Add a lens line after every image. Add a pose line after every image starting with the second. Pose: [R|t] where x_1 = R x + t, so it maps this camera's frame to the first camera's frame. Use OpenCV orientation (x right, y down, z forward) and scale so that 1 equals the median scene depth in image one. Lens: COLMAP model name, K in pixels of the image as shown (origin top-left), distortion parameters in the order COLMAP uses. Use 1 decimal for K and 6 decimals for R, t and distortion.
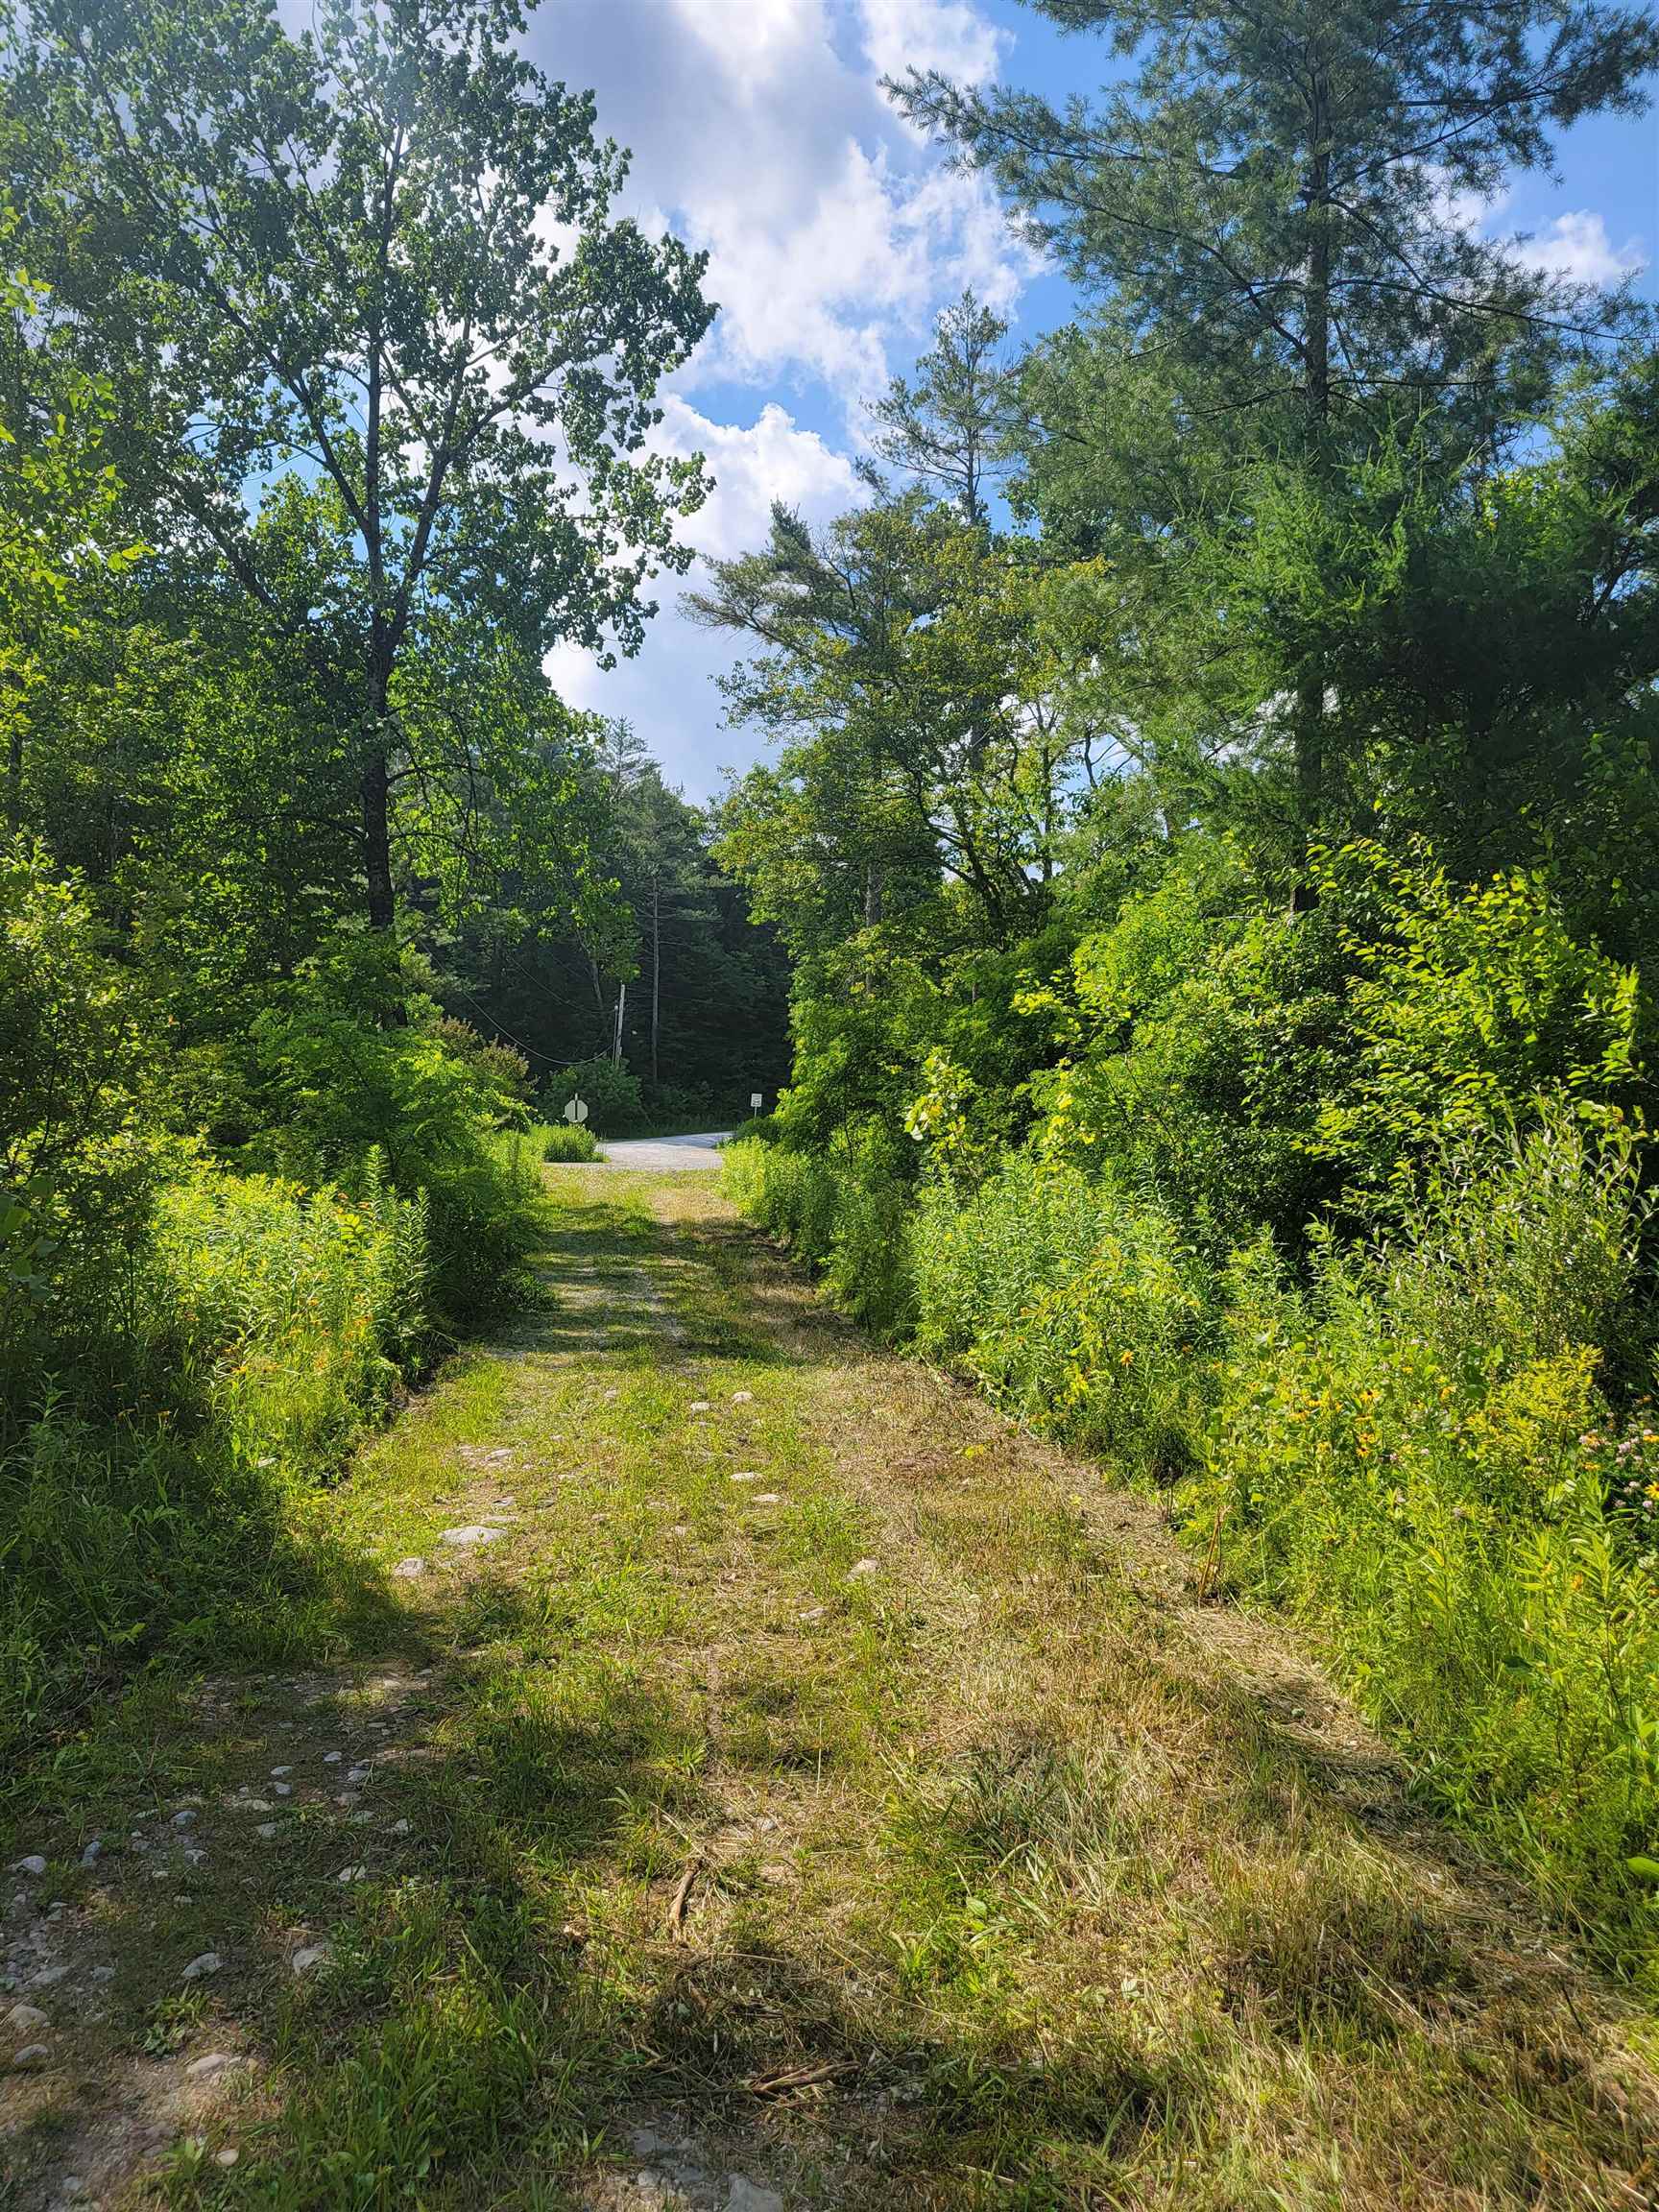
lens RADIAL K [[1555.0, 0, 832.0], [0, 1555.0, 1117.3], [0, 0, 1]] dist [0.275770, -0.468808]
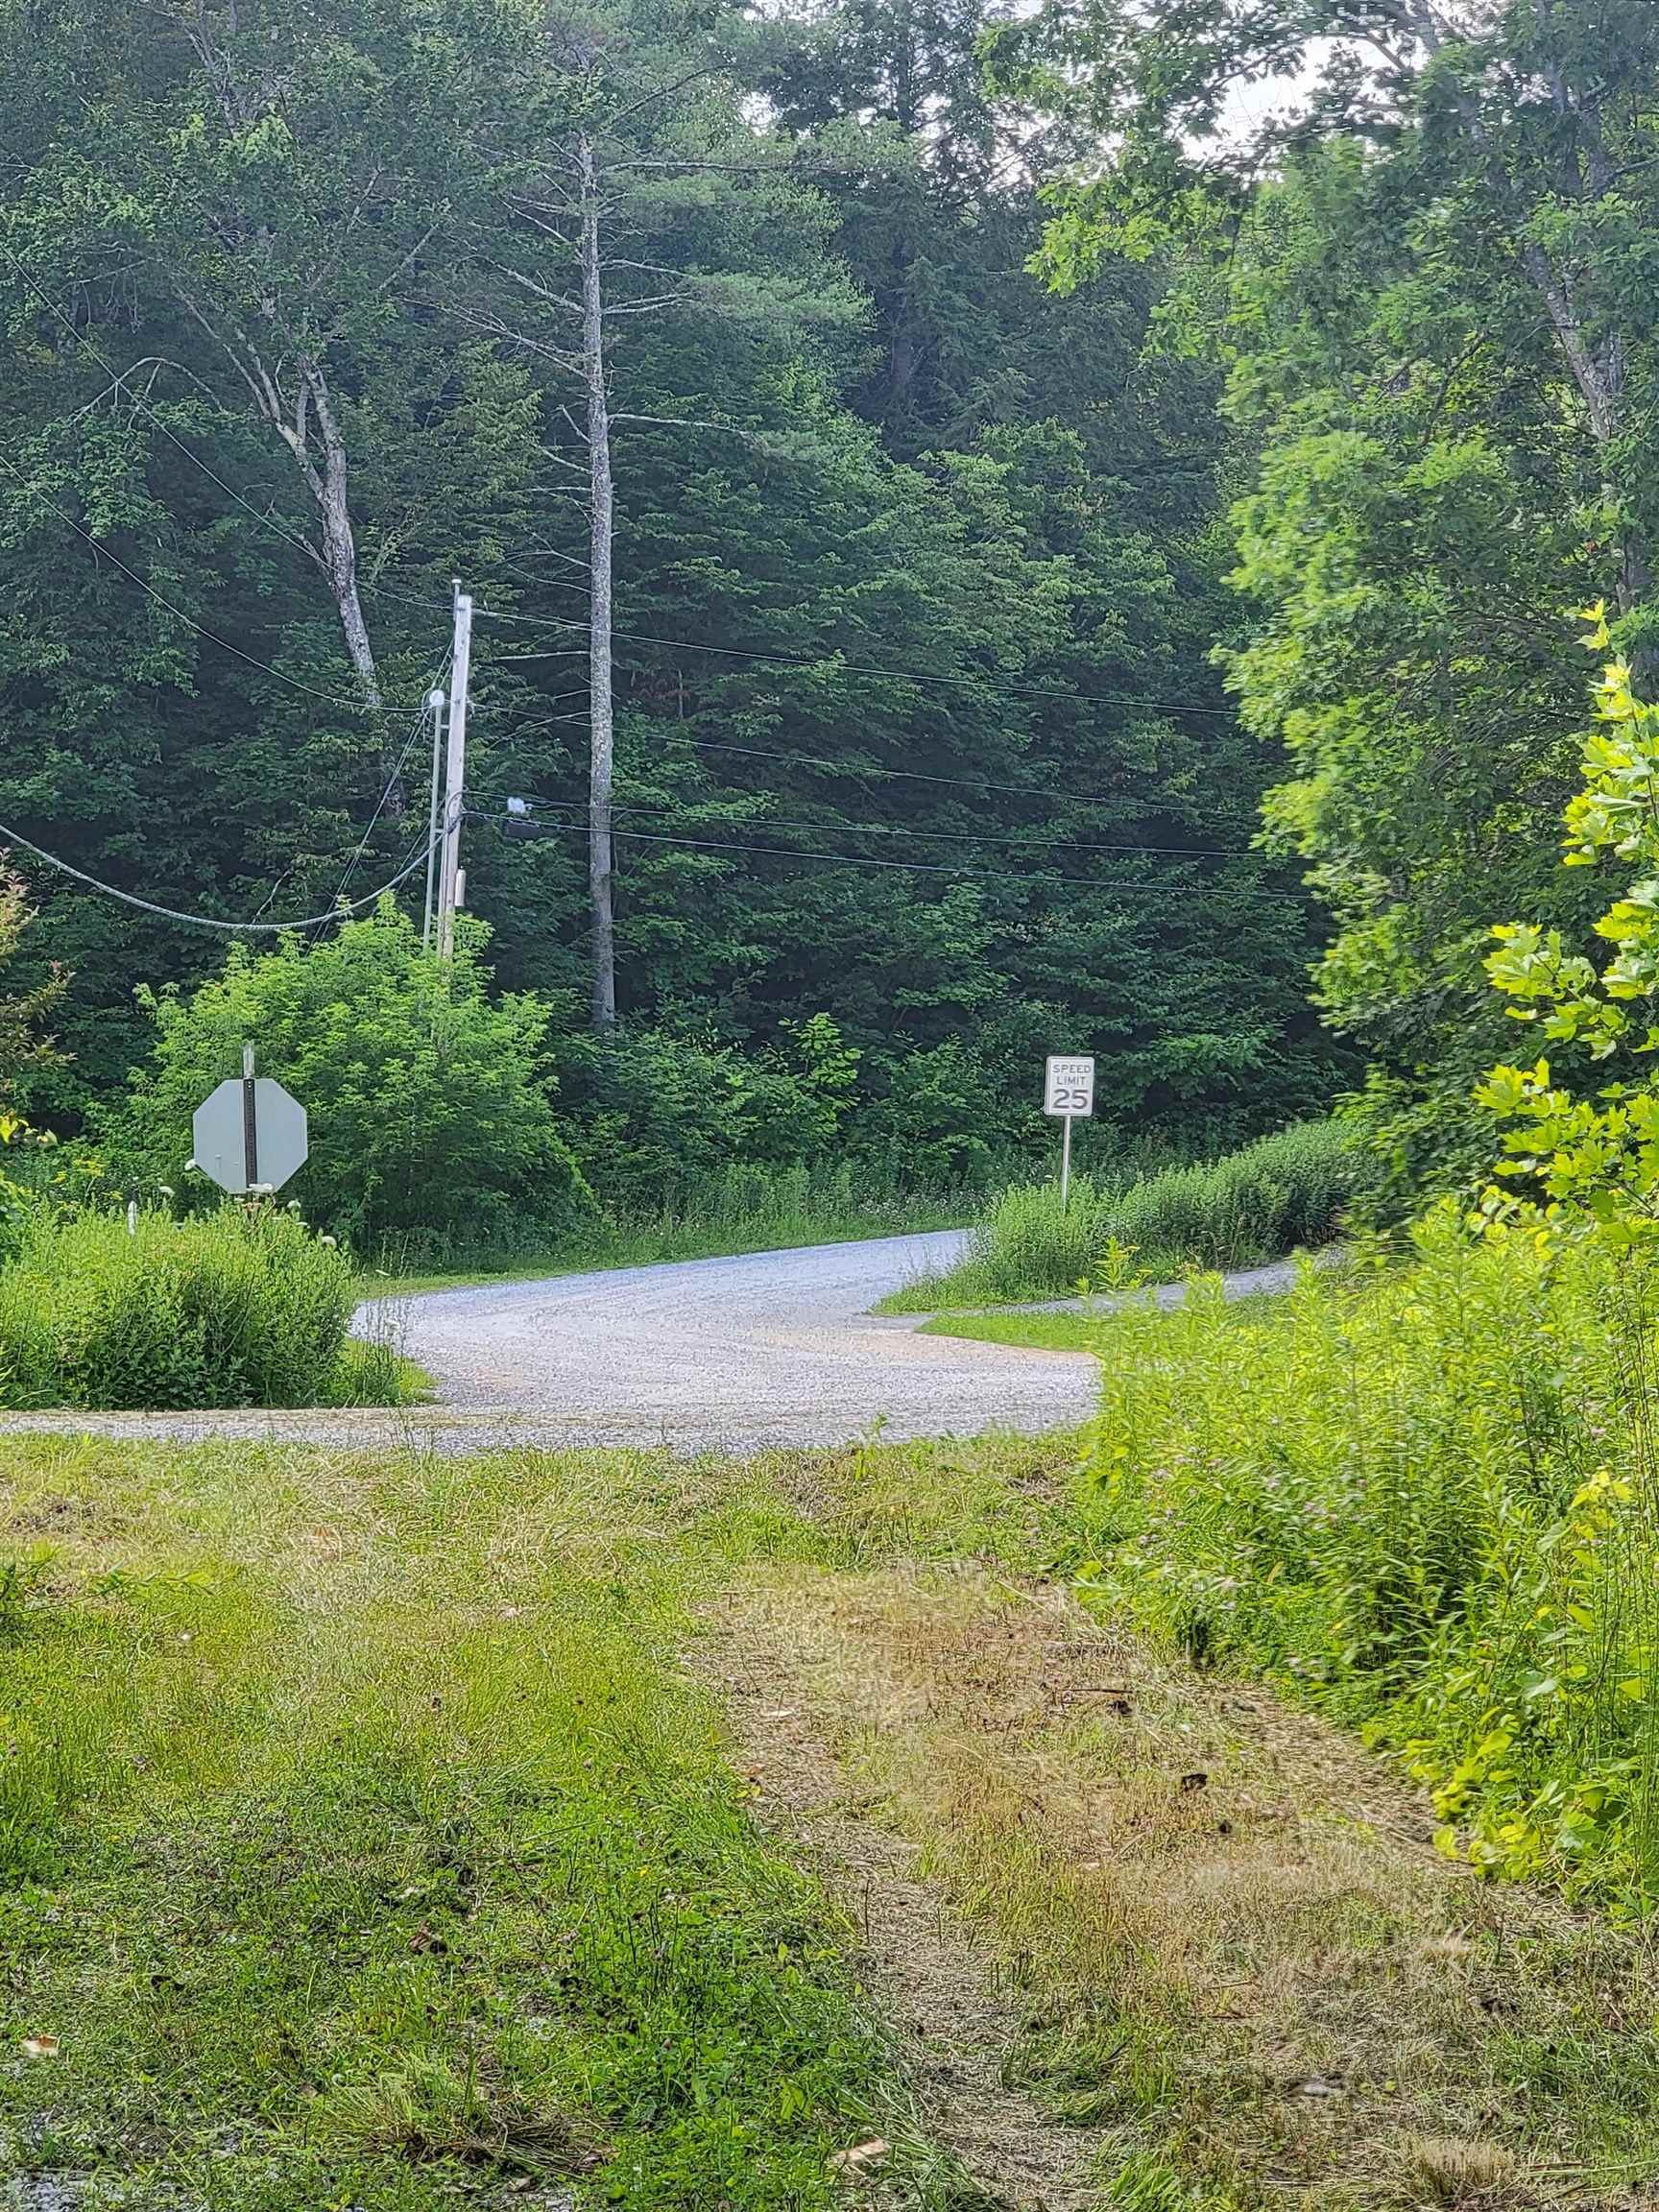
lens RADIAL K [[4638.7, 0, 829.8], [0, 4638.7, 1106.4], [0, 0, 1]] dist [0.025045, 0.037133]
pose [[0.998482, -0.024789, -0.049192, -0.049733], [0.023775, 0.999495, -0.021091, 0.004903], [0.049690, 0.019889, 0.998567, 0.336659]]
